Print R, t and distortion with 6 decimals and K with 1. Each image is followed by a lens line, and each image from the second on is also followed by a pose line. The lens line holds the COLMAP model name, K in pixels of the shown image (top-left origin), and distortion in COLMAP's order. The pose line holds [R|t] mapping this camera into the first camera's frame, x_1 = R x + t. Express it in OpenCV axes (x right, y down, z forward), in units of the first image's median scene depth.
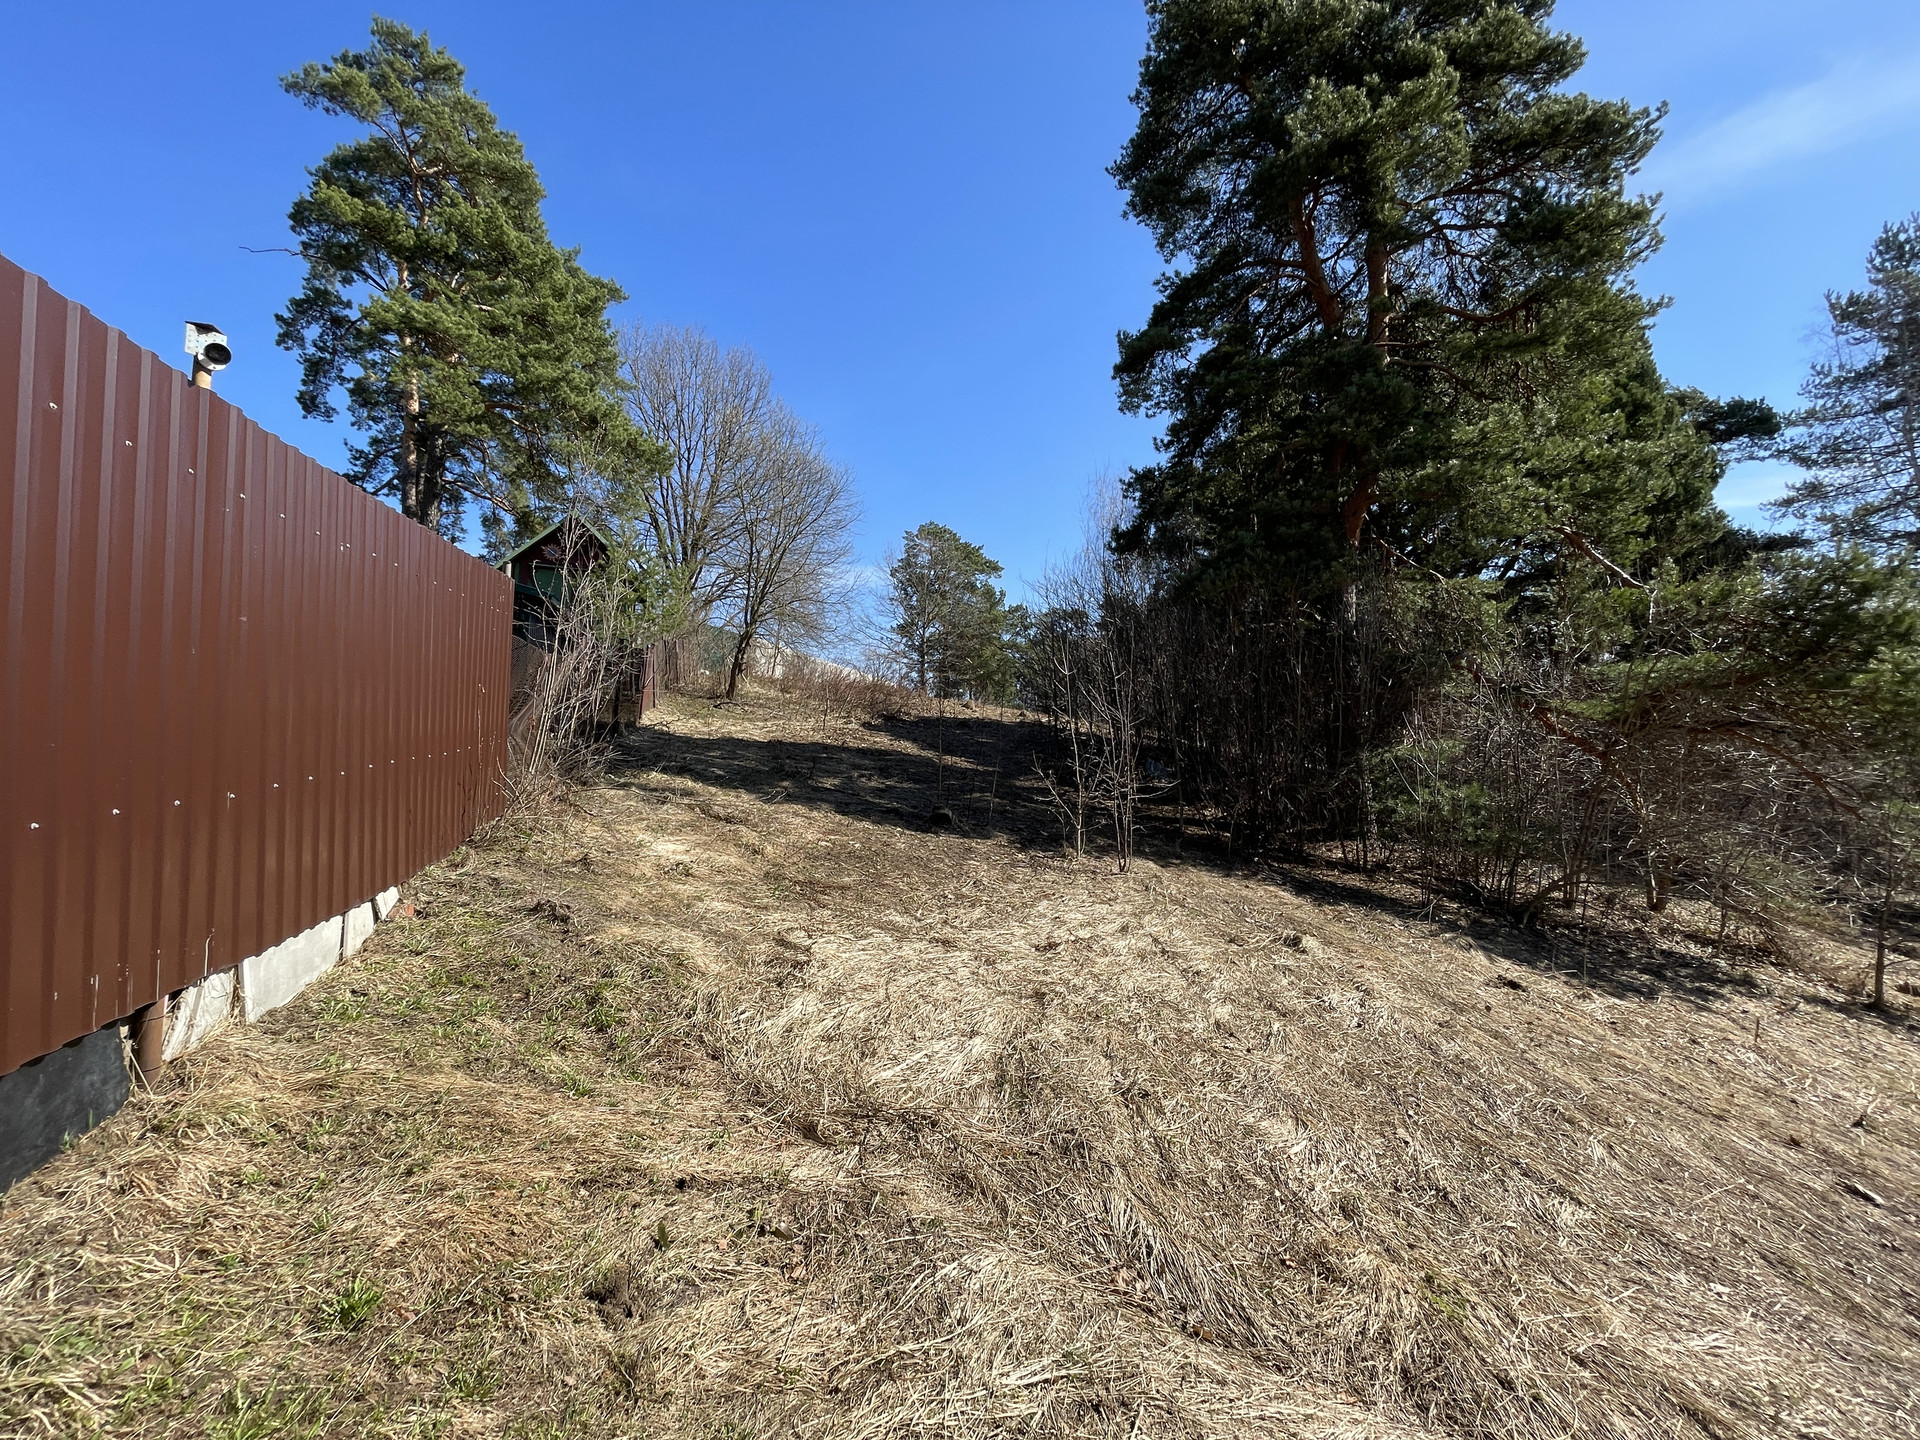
lens RADIAL K [[783.7, 0, 952.6], [0, 783.7, 715.2], [0, 0, 1]] dist [0.001862, 0.000419]
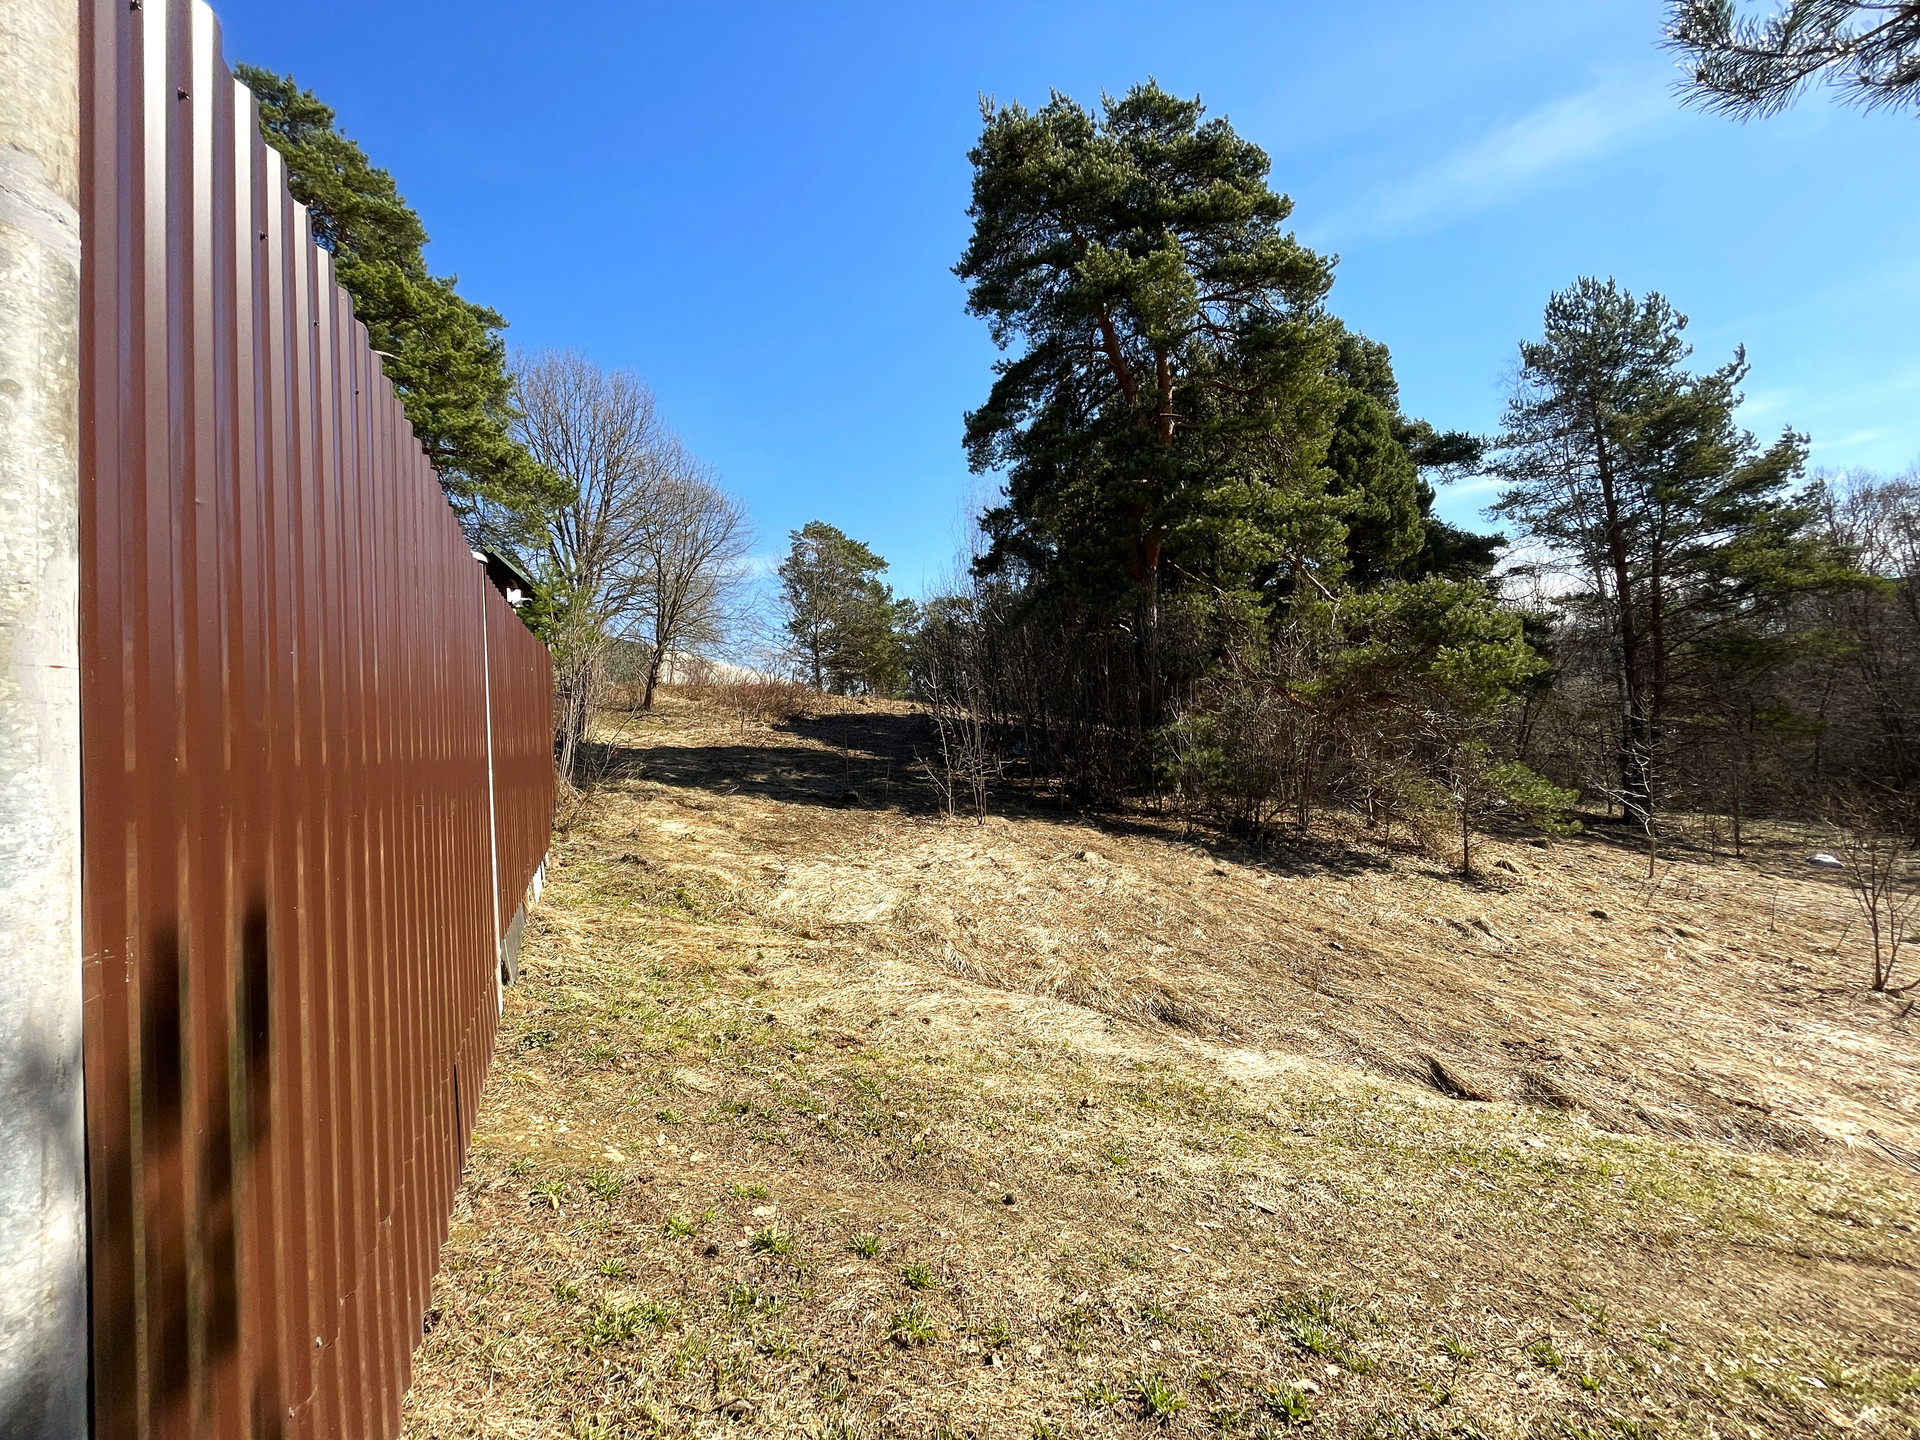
lens RADIAL K [[783.7, 0, 952.6], [0, 783.7, 715.2], [0, 0, 1]] dist [0.001862, 0.000419]
pose [[0.989442, -0.059191, 0.132295, -0.006514], [0.056909, 0.998159, 0.020971, -0.019107], [-0.133292, -0.013221, 0.990989, -0.235795]]
